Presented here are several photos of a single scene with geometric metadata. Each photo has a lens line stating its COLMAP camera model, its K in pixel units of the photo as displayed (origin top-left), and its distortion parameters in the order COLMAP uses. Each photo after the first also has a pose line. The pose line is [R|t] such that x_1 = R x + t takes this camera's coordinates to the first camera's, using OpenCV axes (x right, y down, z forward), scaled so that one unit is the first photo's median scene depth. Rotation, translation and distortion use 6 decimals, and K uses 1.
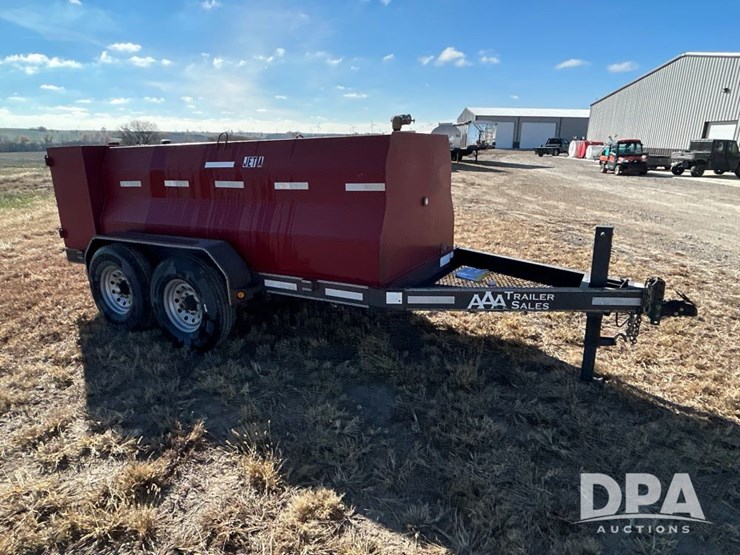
lens RADIAL K [[472.4, 0, 372.2], [0, 472.4, 276.7], [0, 0, 1]] dist [-0.006196, 0.002412]
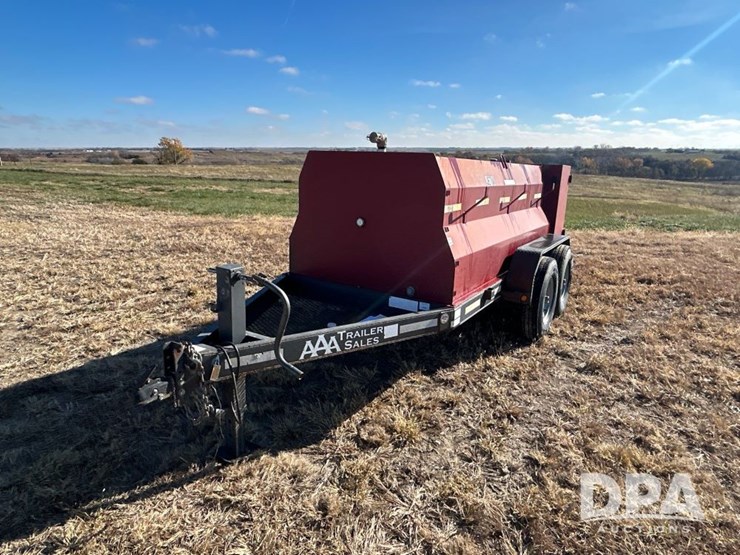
lens RADIAL K [[472.4, 0, 370.3], [0, 472.4, 277.4], [0, 0, 1]] dist [-0.006196, 0.002412]
pose [[-0.055366, 0.248963, -0.966929, 0.909401], [-0.289281, 0.922879, 0.254185, -0.261163], [0.955642, 0.293787, 0.020924, 0.883626]]
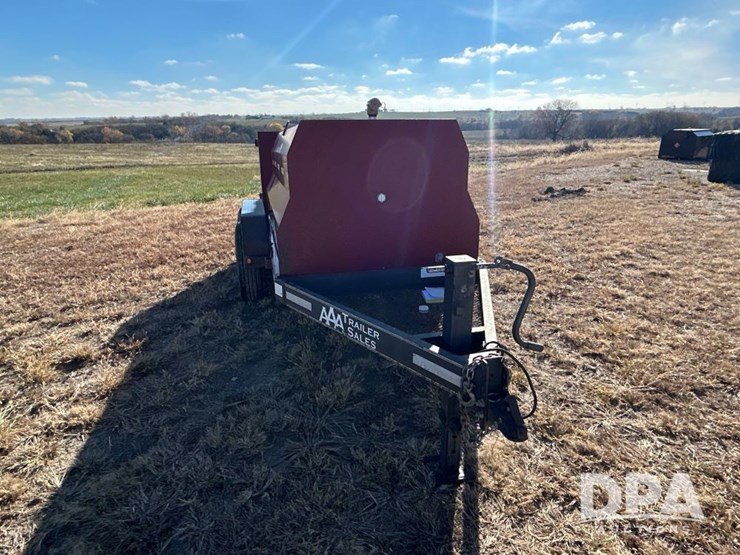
lens RADIAL K [[472.4, 0, 371.6], [0, 472.4, 276.9], [0, 0, 1]] dist [-0.006196, 0.002412]
pose [[0.676828, 0.216227, -0.703669, 0.644781], [-0.186032, 0.975102, 0.120698, -0.101698], [0.712247, 0.049213, 0.700201, 0.323530]]
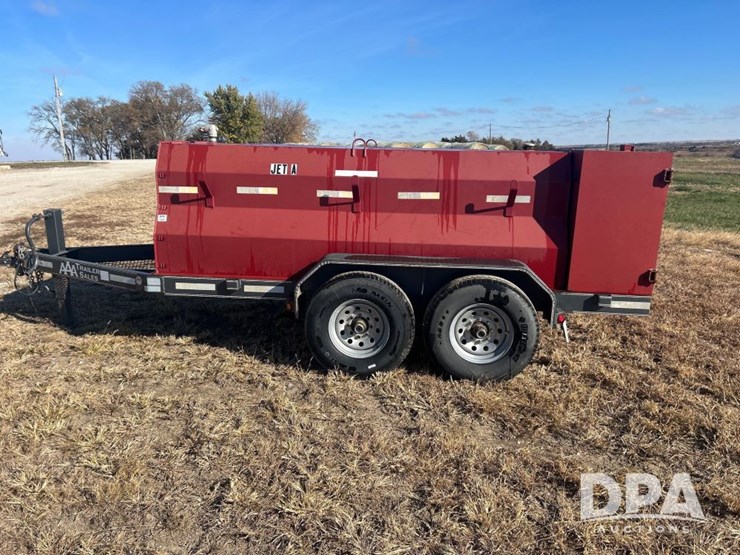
lens RADIAL K [[556.4, 0, 373.0], [0, 556.4, 281.8], [0, 0, 1]] dist [0.056542, -0.056063]
pose [[-0.914686, 0.101381, -0.391244, 0.220260], [-0.103336, 0.877192, 0.468889, -0.574721], [0.390733, 0.469315, -0.791878, 2.012719]]
